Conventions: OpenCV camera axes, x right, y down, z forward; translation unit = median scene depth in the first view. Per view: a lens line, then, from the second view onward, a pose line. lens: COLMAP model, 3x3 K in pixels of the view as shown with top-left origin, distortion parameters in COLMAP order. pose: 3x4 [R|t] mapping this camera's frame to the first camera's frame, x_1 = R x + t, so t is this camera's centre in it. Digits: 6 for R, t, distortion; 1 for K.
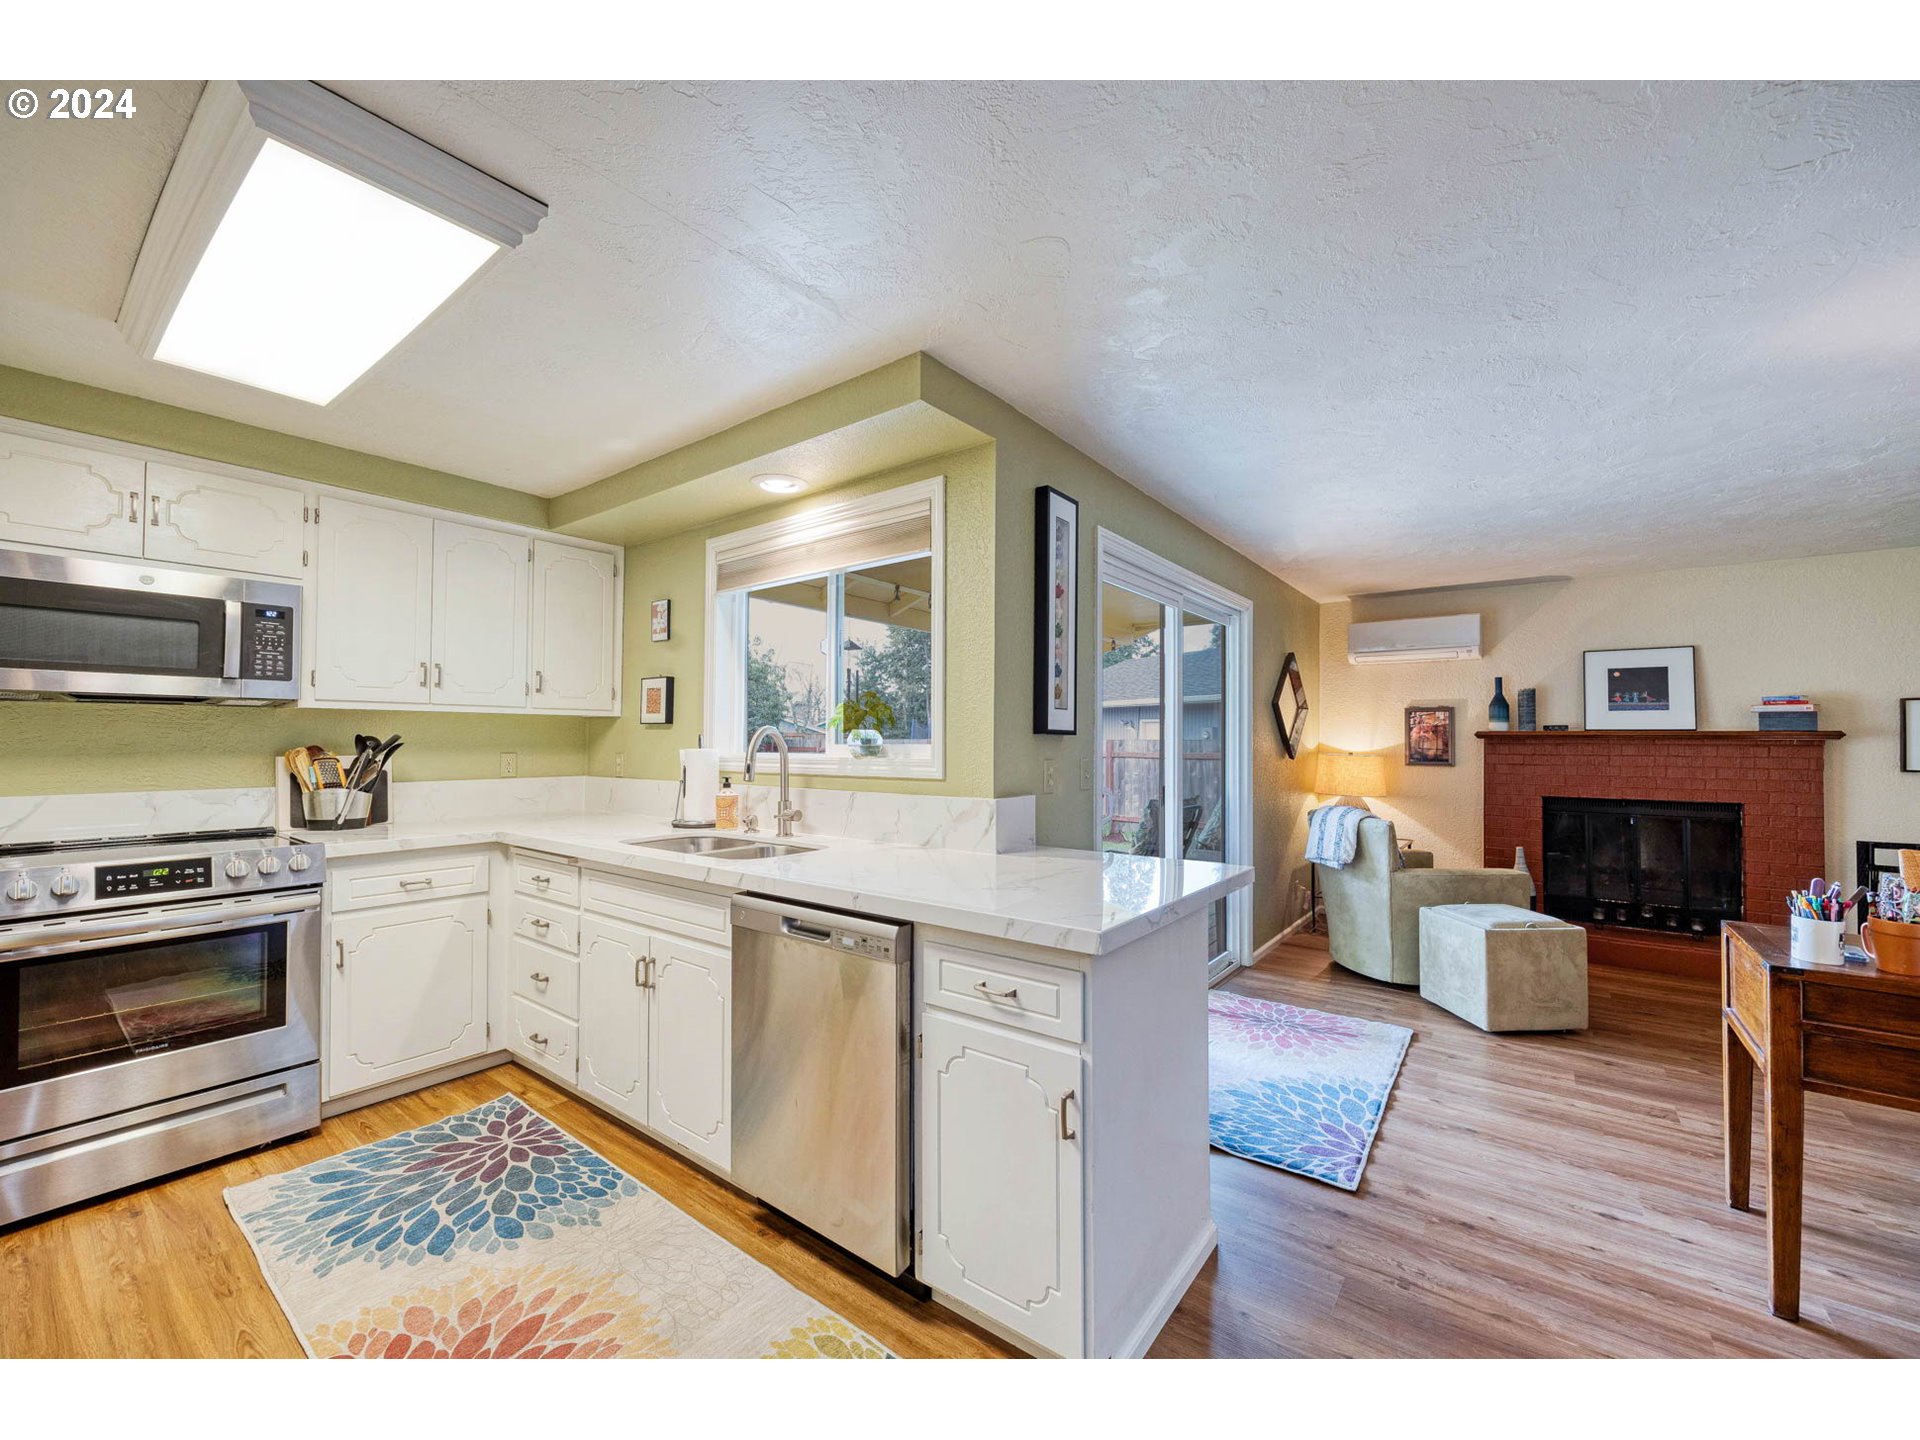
lens RADIAL K [[771.3, 0, 948.0], [0, 771.3, 724.5], [0, 0, 1]] dist [-0.005071, 0.000579]
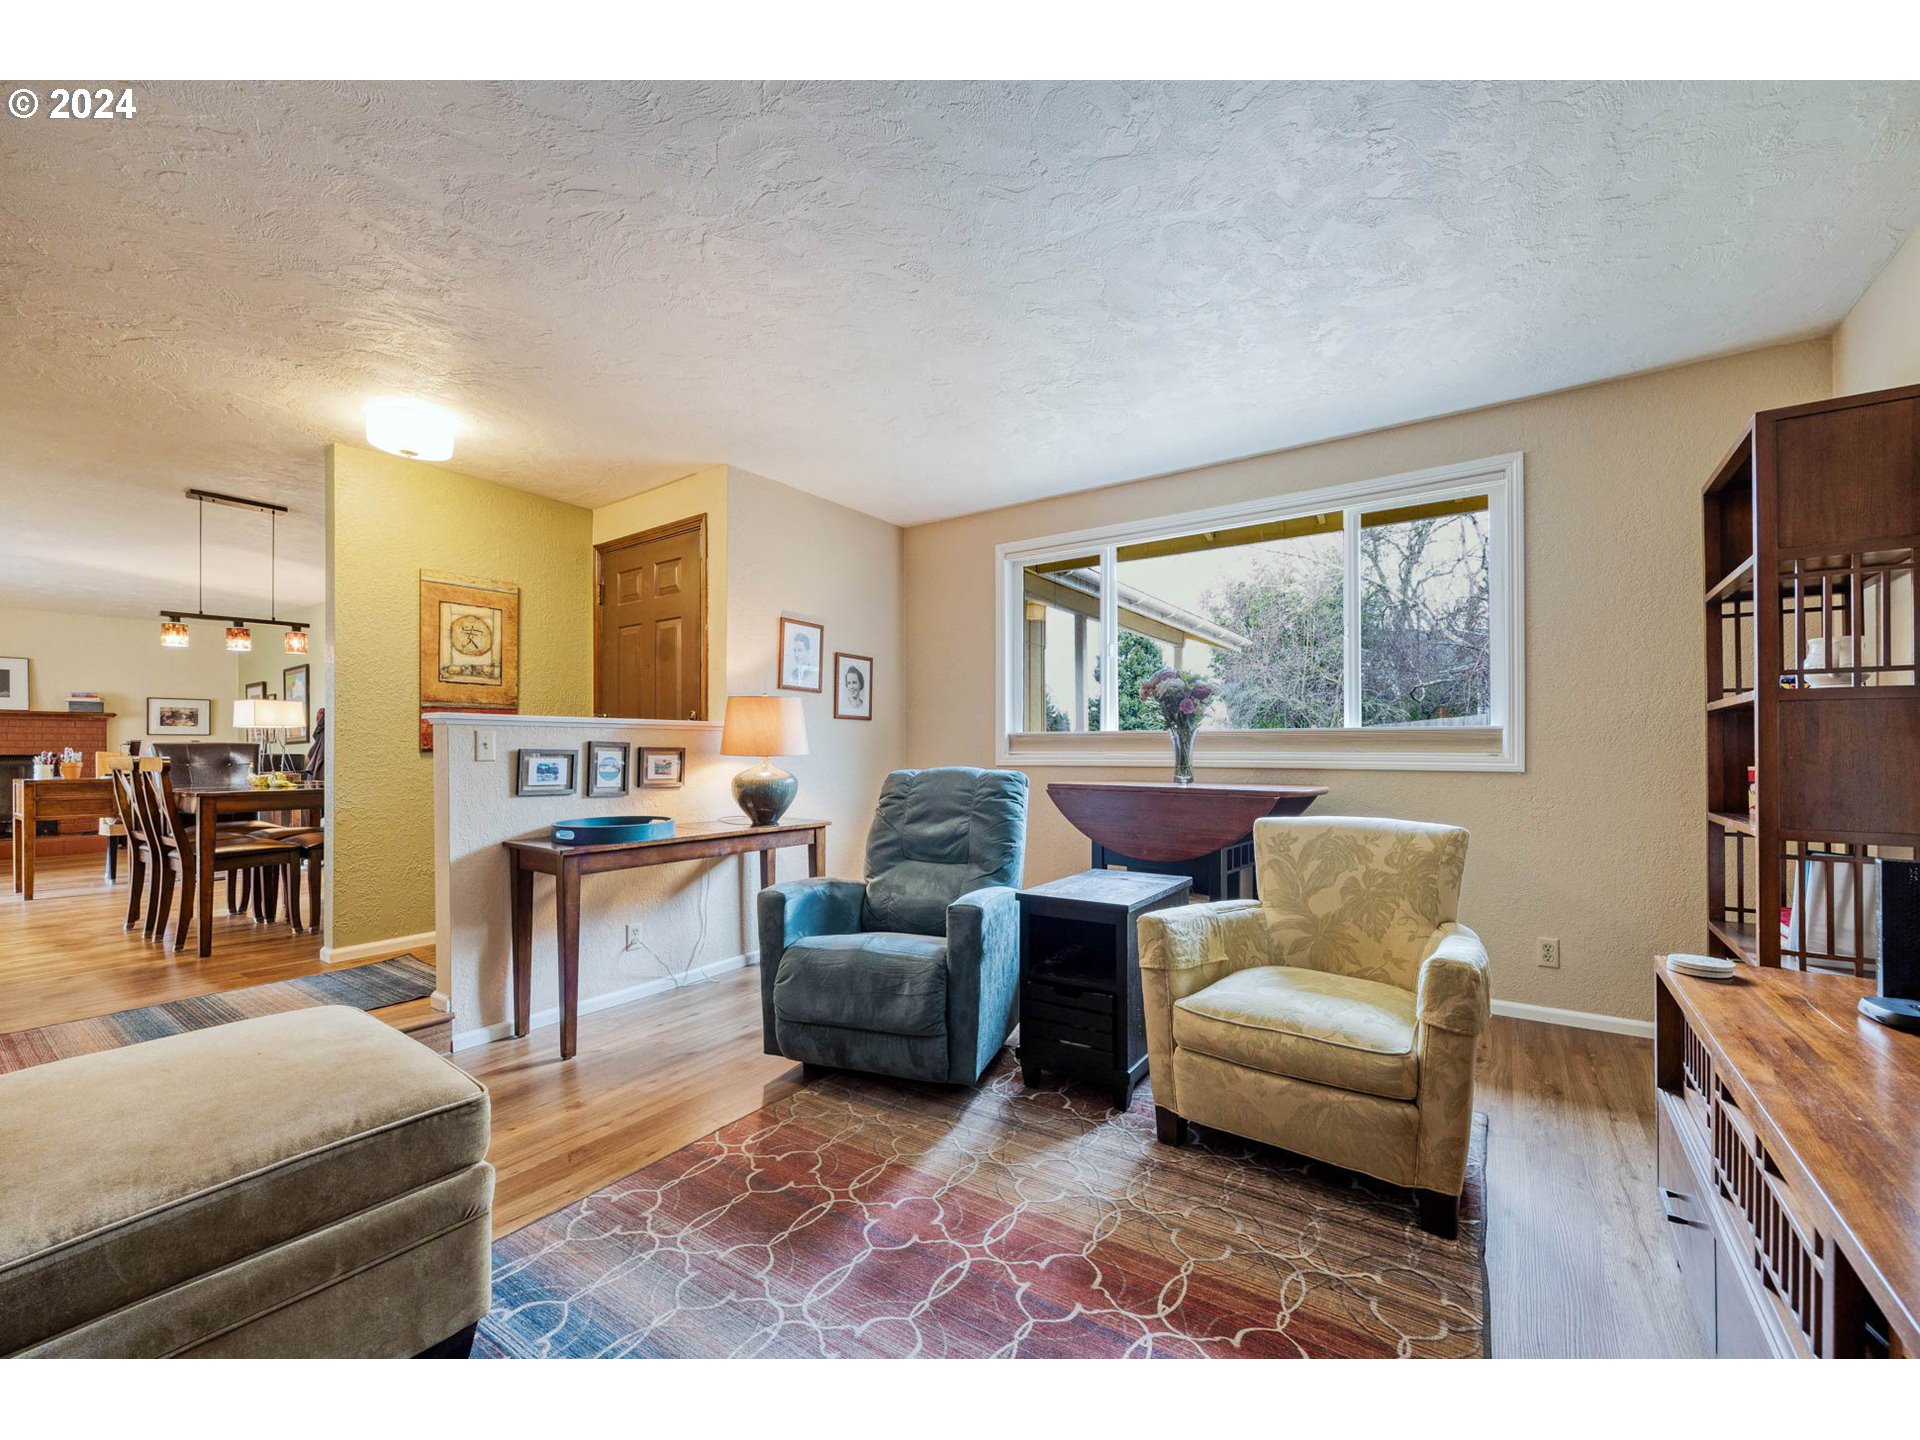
lens RADIAL K [[784.7, 0, 1026.0], [0, 784.7, 735.9], [0, 0, 1]] dist [-0.006741, 0.000117]
pose [[-0.068620, 0.006050, 0.997625, -1.355202], [-0.009233, 0.999935, -0.006700, 0.083832], [-0.997600, -0.009671, -0.068560, -1.654108]]
